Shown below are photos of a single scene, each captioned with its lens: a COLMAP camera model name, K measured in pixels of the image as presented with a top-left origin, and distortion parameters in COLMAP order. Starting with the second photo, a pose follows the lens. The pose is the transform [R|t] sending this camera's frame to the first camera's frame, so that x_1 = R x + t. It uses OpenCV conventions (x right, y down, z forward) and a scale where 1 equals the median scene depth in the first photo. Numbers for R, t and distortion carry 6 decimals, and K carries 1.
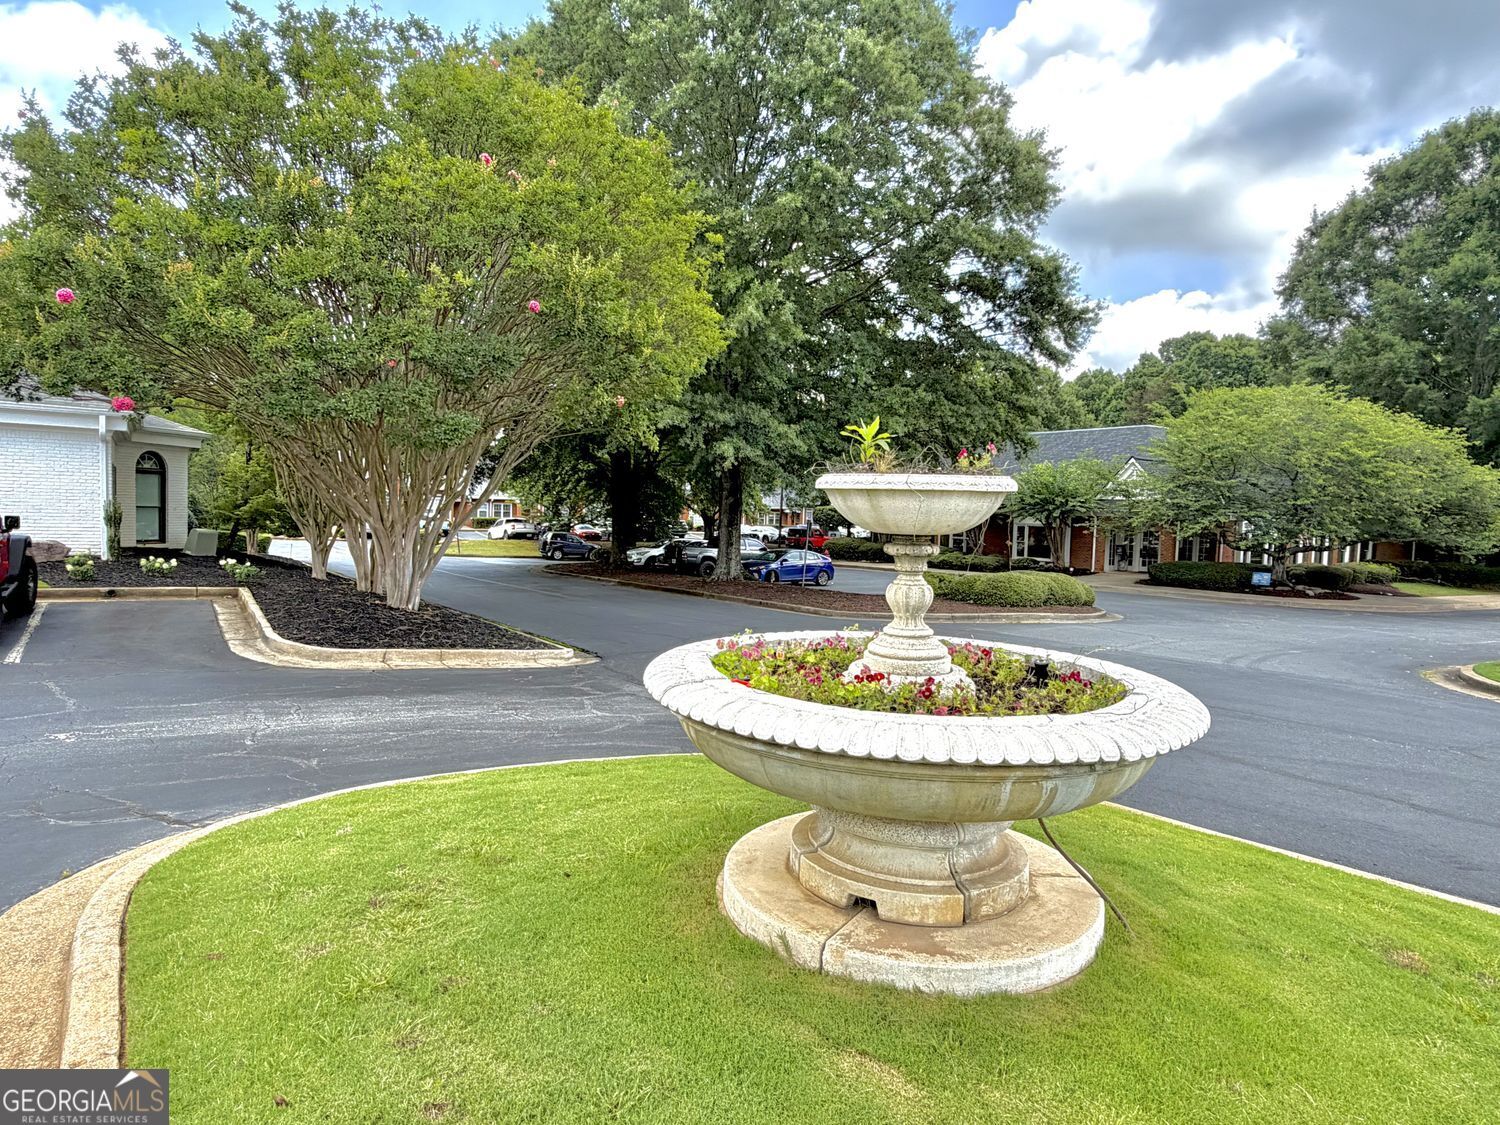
lens RADIAL K [[939.4, 0, 751.0], [0, 939.4, 558.7], [0, 0, 1]] dist [0.002489, -0.002097]
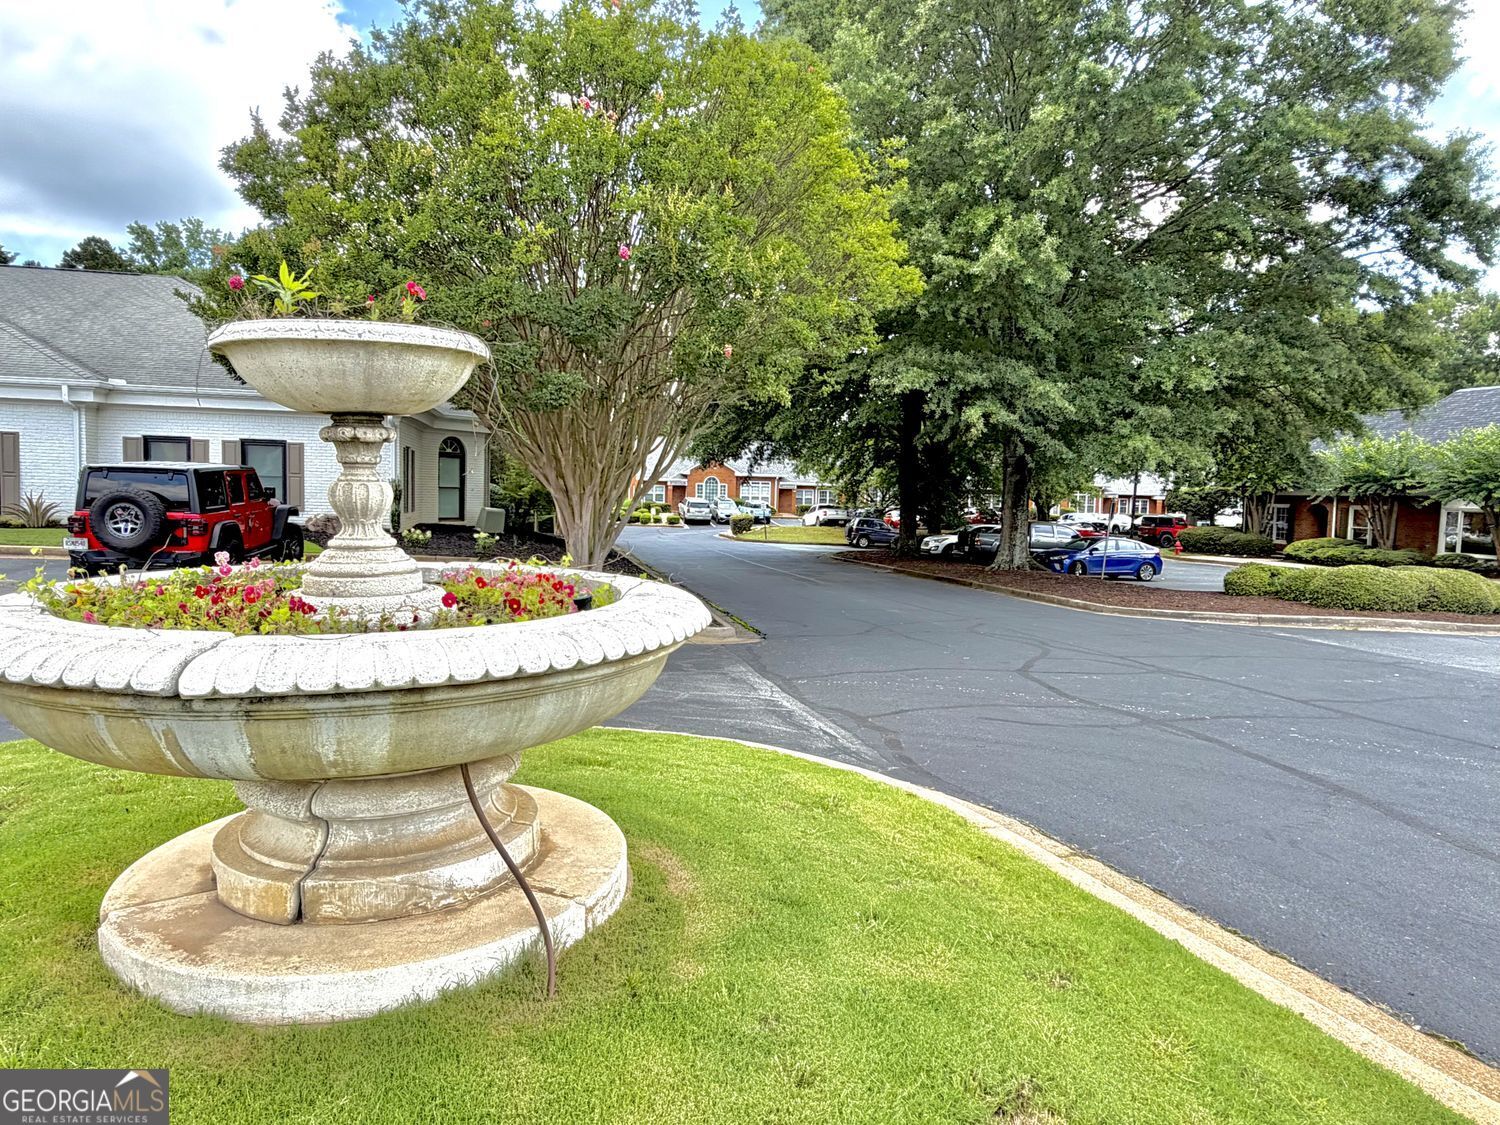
lens RADIAL K [[994.4, 0, 749.4], [0, 994.4, 566.9], [0, 0, 1]] dist [0.002812, -0.003338]
pose [[0.918550, 0.022814, -0.394645, 0.132676], [-0.018771, 0.999724, 0.014105, 0.013635], [0.394858, -0.005548, 0.918725, 0.064521]]
